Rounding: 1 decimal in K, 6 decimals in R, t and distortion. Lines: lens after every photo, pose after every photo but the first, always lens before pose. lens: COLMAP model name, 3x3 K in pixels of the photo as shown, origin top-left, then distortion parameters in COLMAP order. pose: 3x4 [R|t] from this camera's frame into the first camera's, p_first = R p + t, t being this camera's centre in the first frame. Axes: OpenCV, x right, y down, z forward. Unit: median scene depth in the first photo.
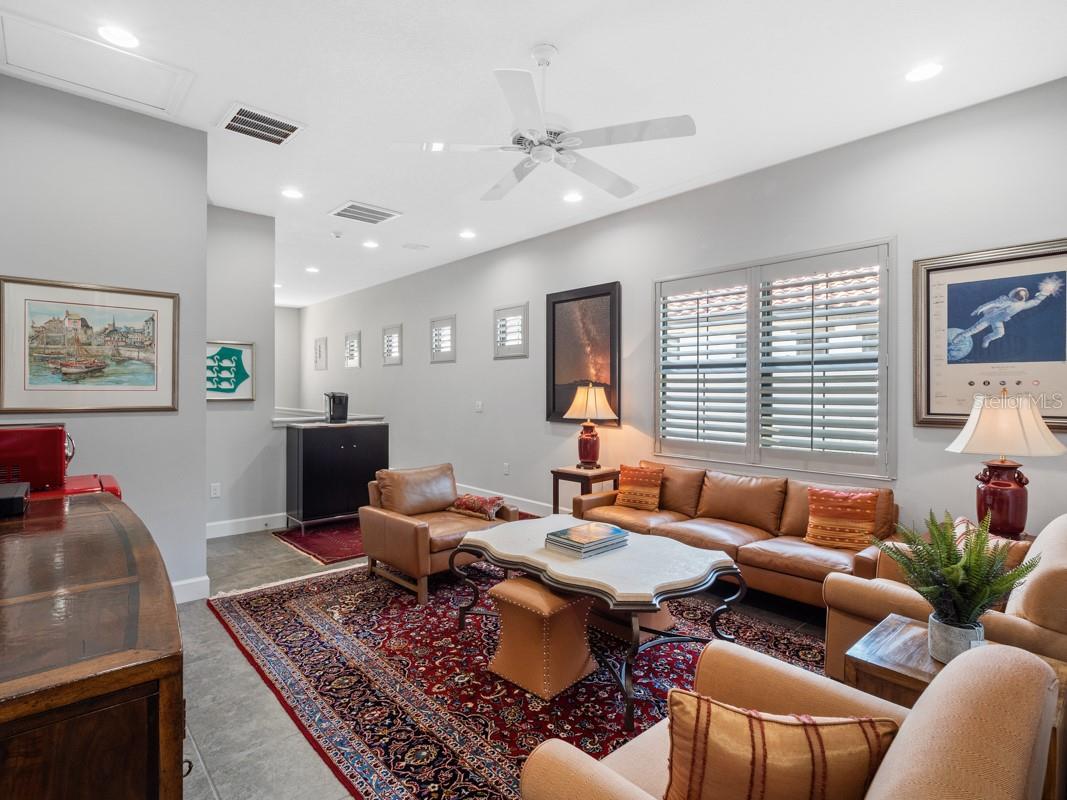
lens RADIAL K [[552.5, 0, 533.5], [0, 552.5, 400.0], [0, 0, 1]] dist [0.000278, 0.000005]
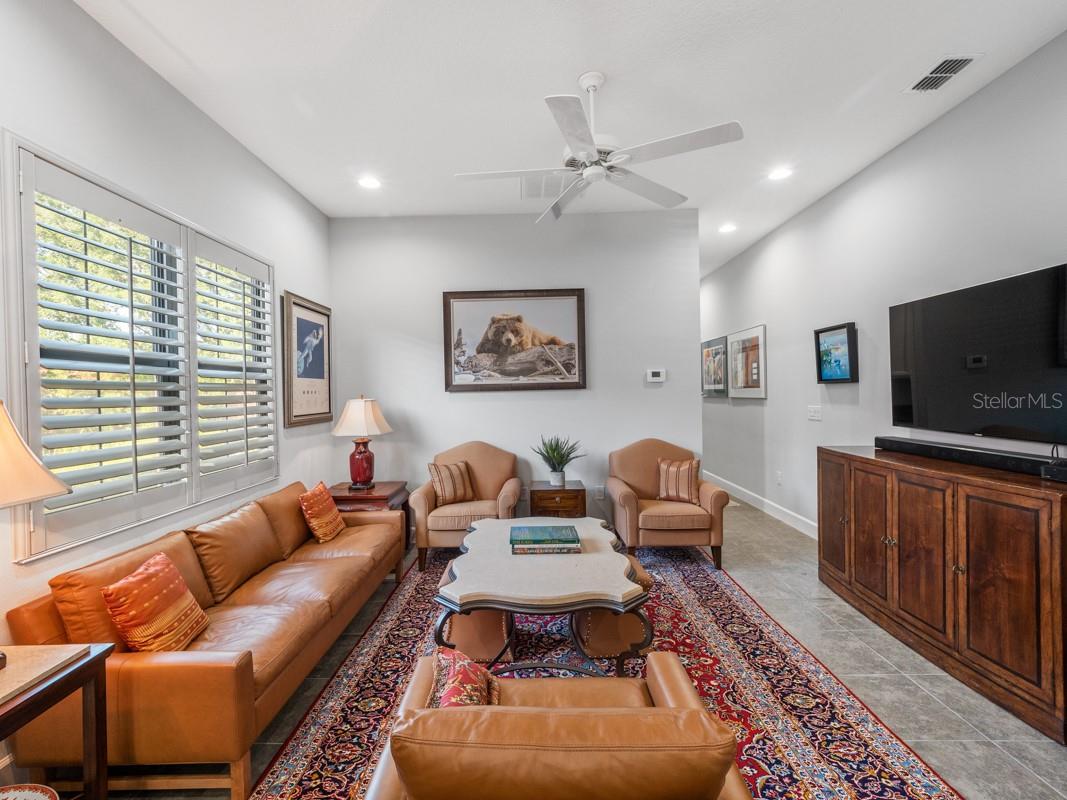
lens RADIAL K [[507.6, 0, 528.3], [0, 507.6, 396.5], [0, 0, 1]] dist [-0.002504, 0.000015]
pose [[-0.734400, 0.006332, 0.678687, -0.594589], [0.032522, 0.999136, 0.025870, -0.043534], [-0.677937, 0.041071, -0.733972, 1.940735]]
